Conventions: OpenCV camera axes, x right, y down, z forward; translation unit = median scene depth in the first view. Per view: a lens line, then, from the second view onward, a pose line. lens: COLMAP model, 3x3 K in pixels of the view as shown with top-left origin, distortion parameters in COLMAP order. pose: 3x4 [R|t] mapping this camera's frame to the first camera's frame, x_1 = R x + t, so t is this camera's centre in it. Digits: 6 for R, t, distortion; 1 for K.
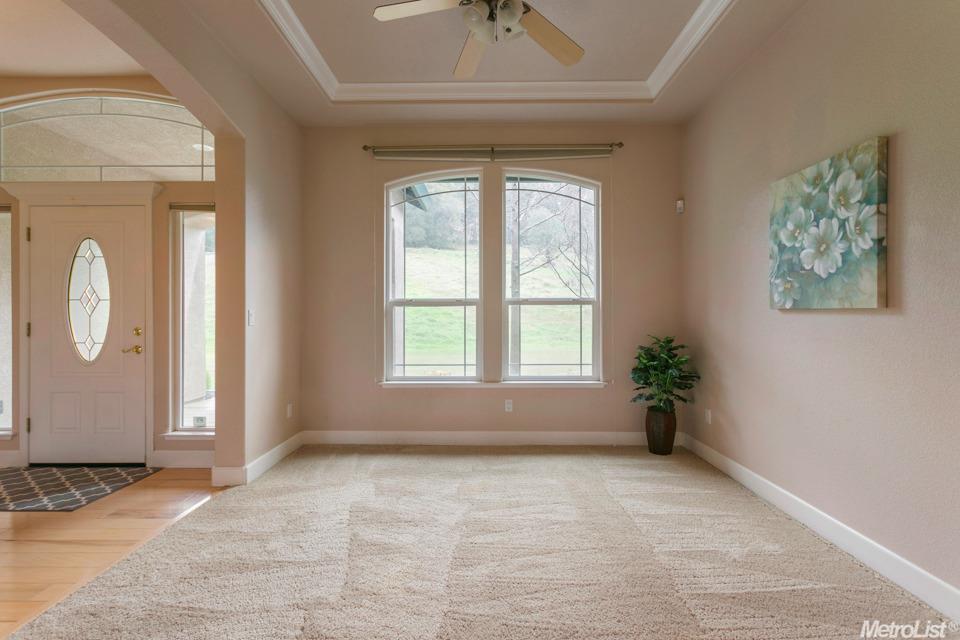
lens RADIAL K [[461.0, 0, 479.0], [0, 461.0, 319.4], [0, 0, 1]] dist [0.005029, -0.000356]
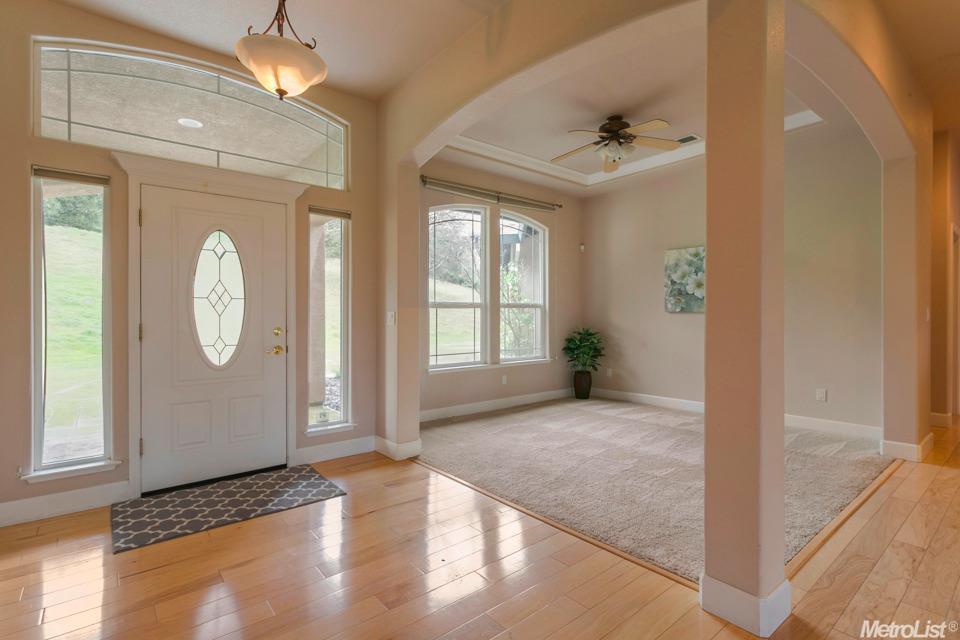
lens RADIAL K [[461.0, 0, 481.5], [0, 461.0, 323.3], [0, 0, 1]] dist [0.005029, -0.000356]
pose [[0.762845, -0.011949, 0.646472, -0.906802], [0.008369, 0.999928, 0.008608, 0.003190], [-0.646528, -0.001156, 0.762890, -0.024222]]
